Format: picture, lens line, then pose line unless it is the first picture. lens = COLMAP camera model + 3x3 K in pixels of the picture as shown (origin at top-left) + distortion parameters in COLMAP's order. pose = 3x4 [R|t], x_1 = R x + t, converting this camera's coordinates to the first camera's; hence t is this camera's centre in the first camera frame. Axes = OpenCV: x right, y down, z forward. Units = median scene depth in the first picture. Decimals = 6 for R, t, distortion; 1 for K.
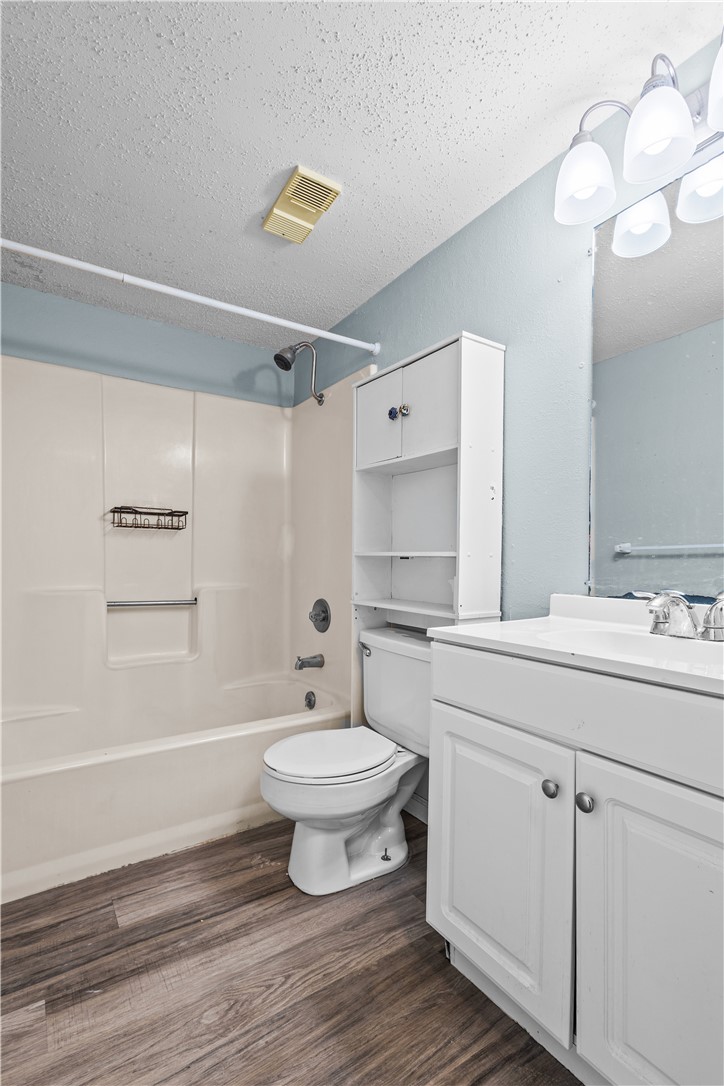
lens RADIAL K [[511.0, 0, 385.8], [0, 511.0, 568.2], [0, 0, 1]] dist [0.006783, 0.000542]
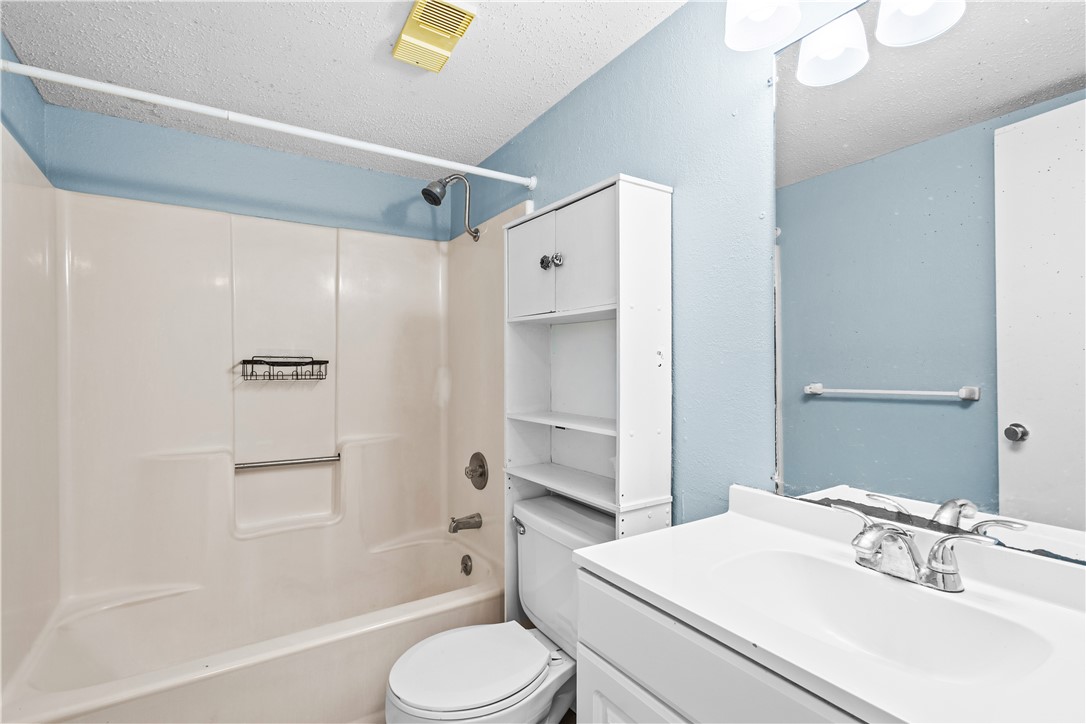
lens RADIAL K [[511.0, 0, 562.8], [0, 511.0, 360.2], [0, 0, 1]] dist [0.006783, 0.000542]
pose [[0.999844, -0.005628, -0.016759, 0.050548], [0.005132, 0.999552, -0.029494, -0.097259], [0.016917, 0.029404, 0.999424, 0.121288]]
